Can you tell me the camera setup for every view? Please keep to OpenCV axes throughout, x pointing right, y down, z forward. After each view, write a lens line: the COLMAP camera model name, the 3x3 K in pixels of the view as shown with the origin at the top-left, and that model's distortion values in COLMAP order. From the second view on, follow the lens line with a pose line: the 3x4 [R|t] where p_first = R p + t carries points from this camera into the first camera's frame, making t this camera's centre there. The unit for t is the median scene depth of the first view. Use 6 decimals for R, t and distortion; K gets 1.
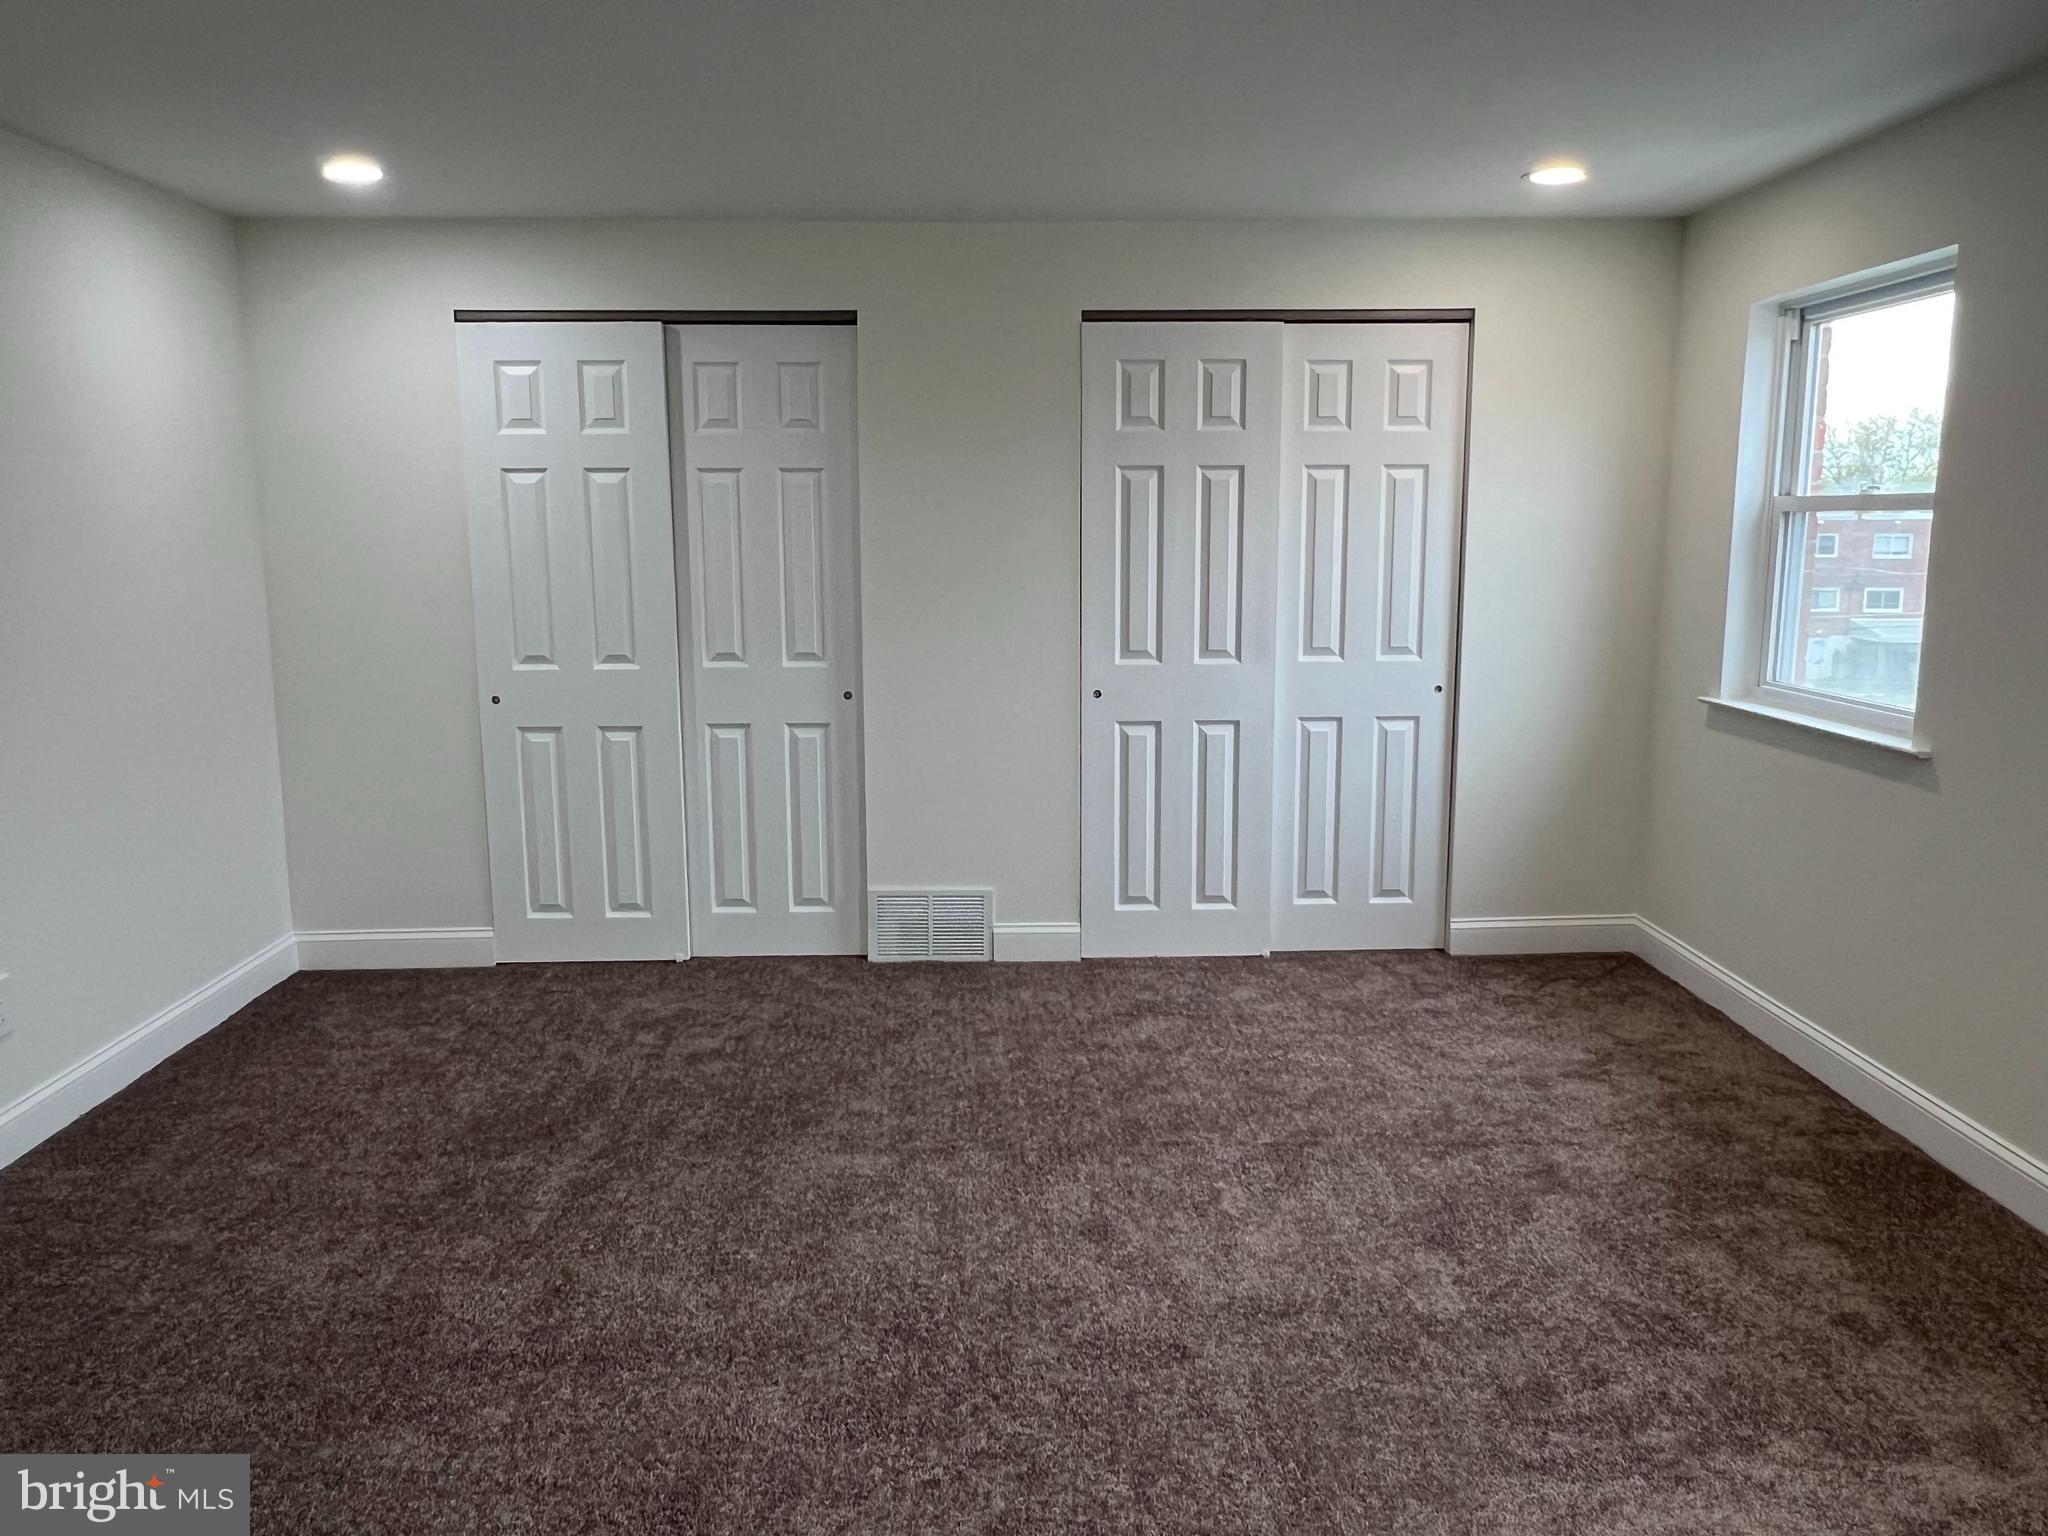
lens RADIAL K [[1545.6, 0, 1022.6], [0, 1545.6, 774.0], [0, 0, 1]] dist [0.001547, -0.000917]
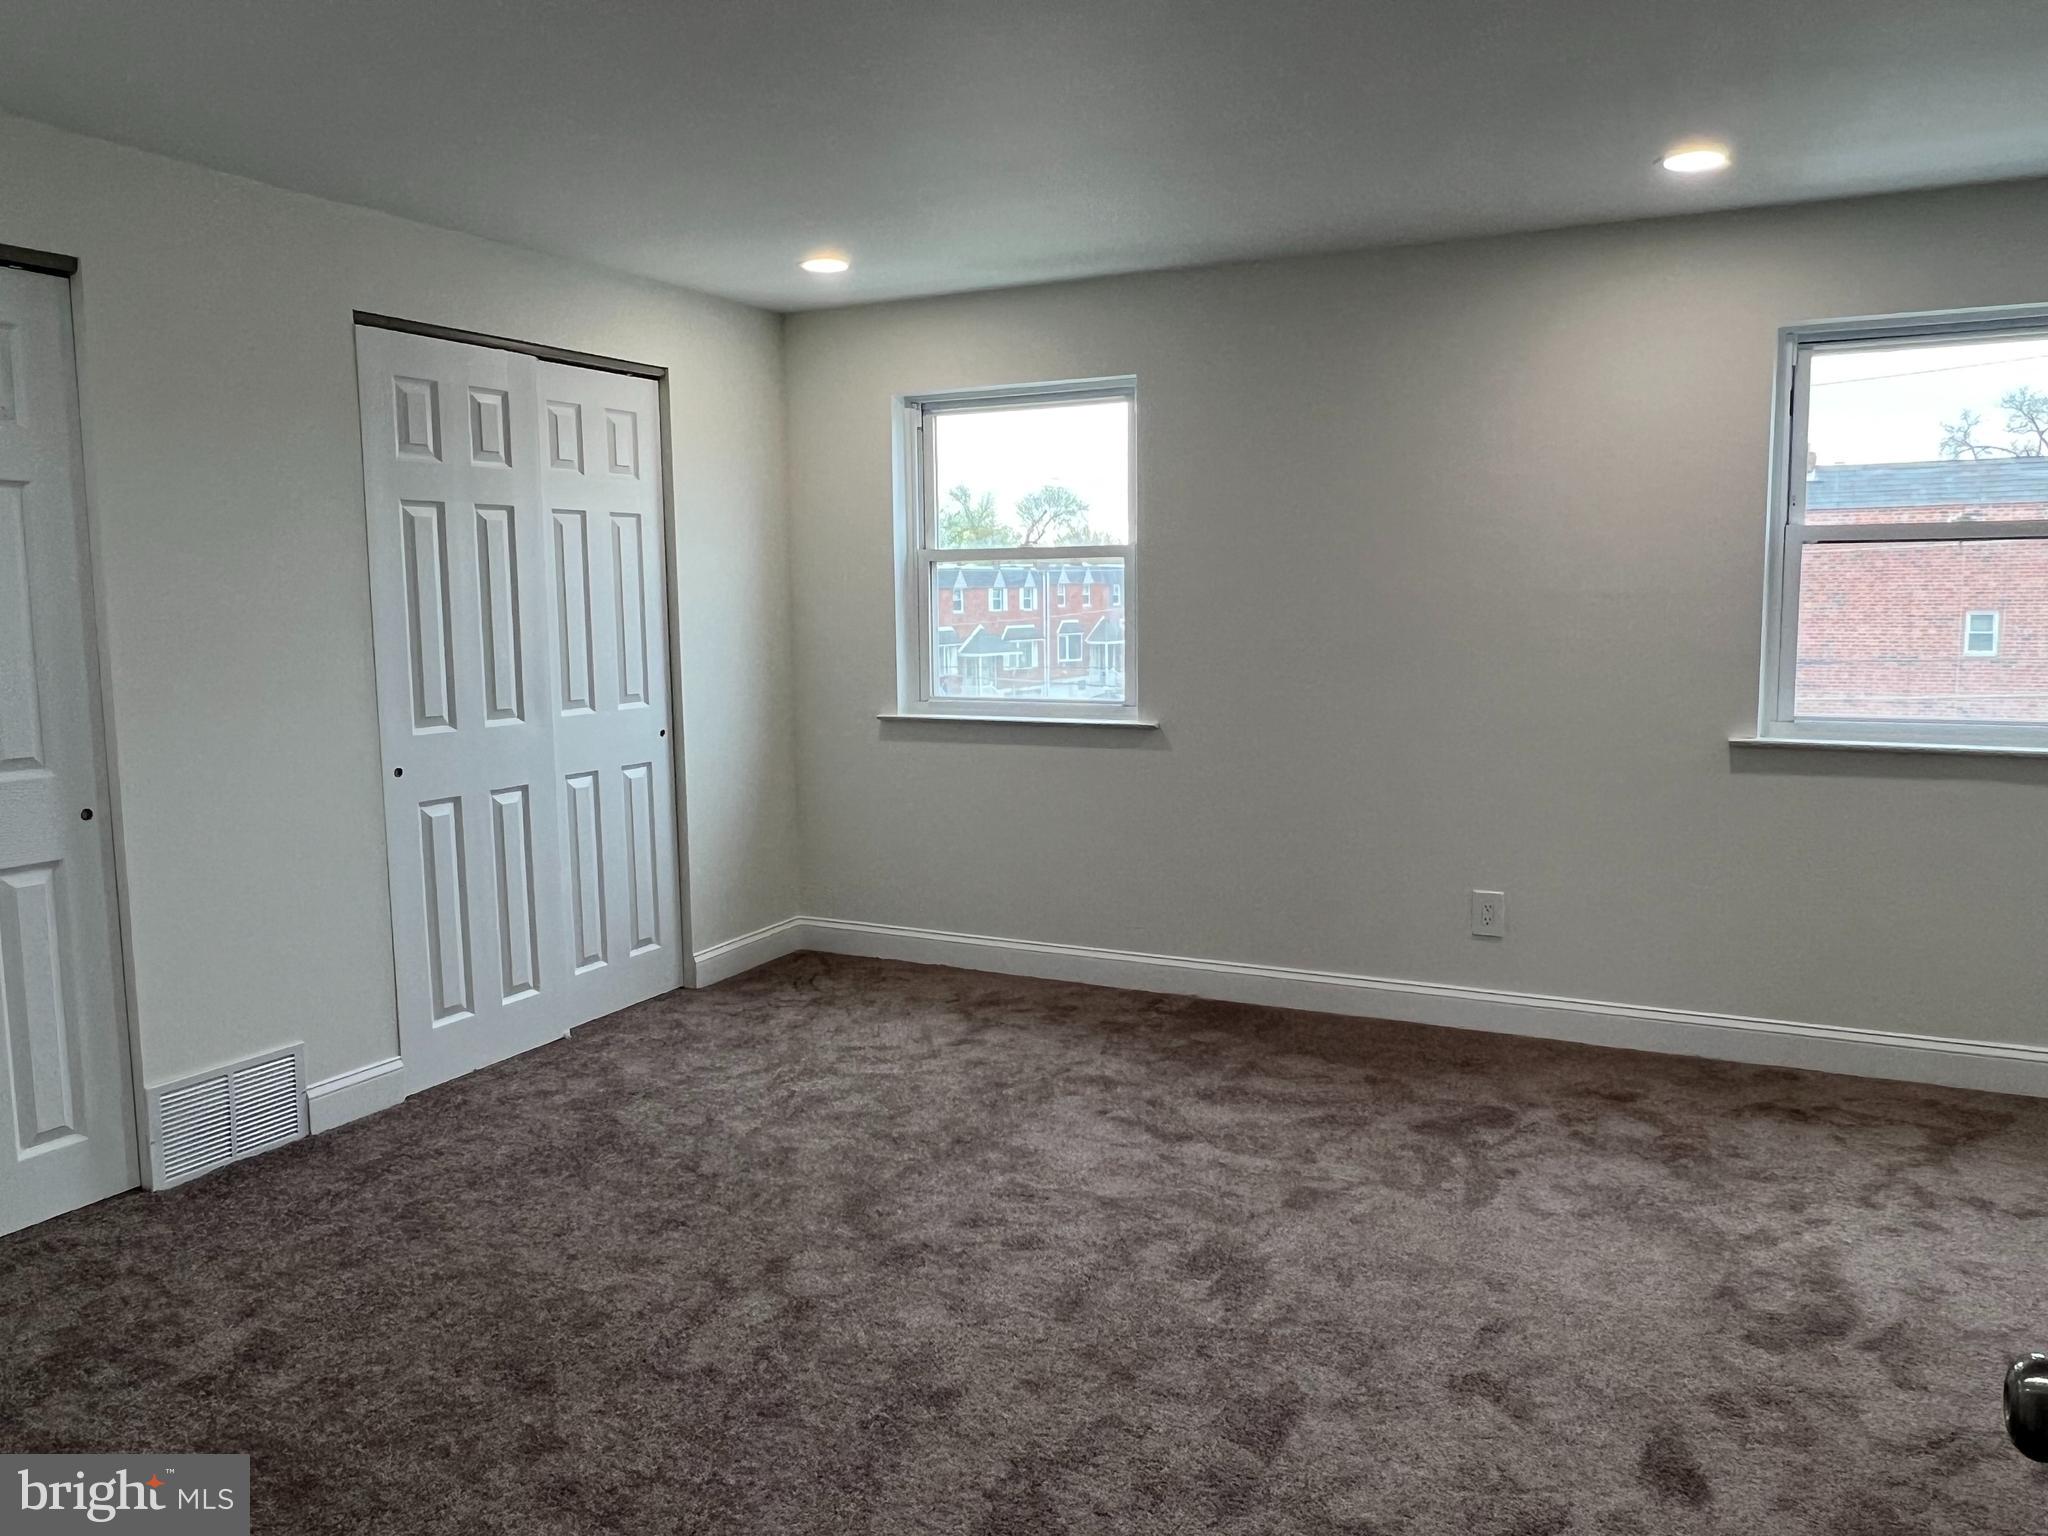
lens RADIAL K [[1545.6, 0, 1030.5], [0, 1545.6, 770.1], [0, 0, 1]] dist [0.001547, -0.000917]
pose [[0.452909, -0.105101, 0.885340, -0.552781], [0.155644, 0.987099, 0.037559, -0.032756], [-0.877865, 0.120788, 0.463425, 0.330916]]
